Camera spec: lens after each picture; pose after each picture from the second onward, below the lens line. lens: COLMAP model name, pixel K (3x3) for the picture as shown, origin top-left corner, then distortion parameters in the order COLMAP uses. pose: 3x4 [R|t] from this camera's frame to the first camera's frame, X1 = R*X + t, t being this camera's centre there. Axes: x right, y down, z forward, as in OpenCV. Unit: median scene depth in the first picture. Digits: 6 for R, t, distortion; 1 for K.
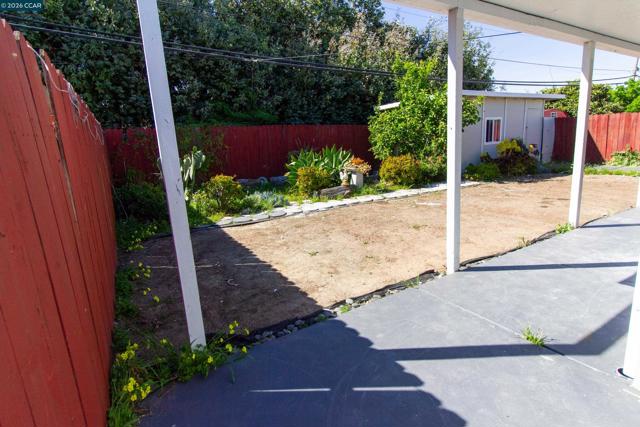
lens RADIAL K [[333.1, 0, 320.0], [0, 333.1, 213.5], [0, 0, 1]] dist [0.000360, 0.000045]
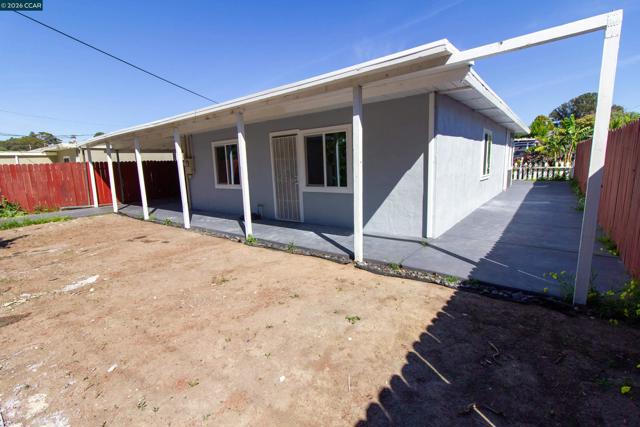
lens RADIAL K [[293.9, 0, 321.4], [0, 293.9, 211.8], [0, 0, 1]] dist [0.002748, 0.000290]
pose [[-0.364199, -0.089415, 0.927019, -0.579984], [0.248579, 0.949937, 0.189285, -0.248744], [-0.897534, 0.299375, -0.323740, 1.209284]]
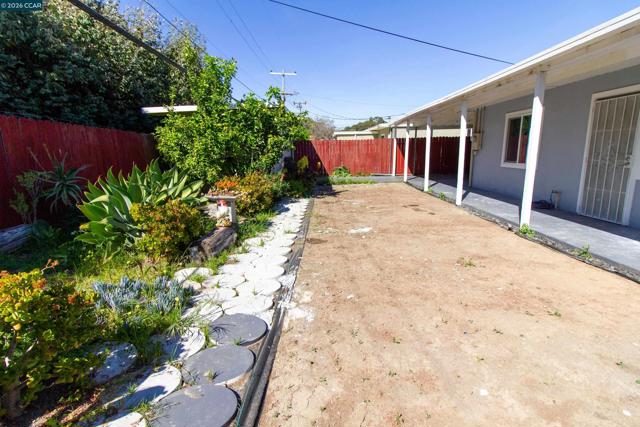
lens RADIAL K [[293.9, 0, 321.4], [0, 293.9, 211.8], [0, 0, 1]] dist [0.002748, 0.000290]
pose [[0.522512, -0.138790, 0.841260, -0.552228], [0.175820, 0.982996, 0.052971, -0.215292], [-0.834307, 0.120233, 0.538030, 1.133762]]
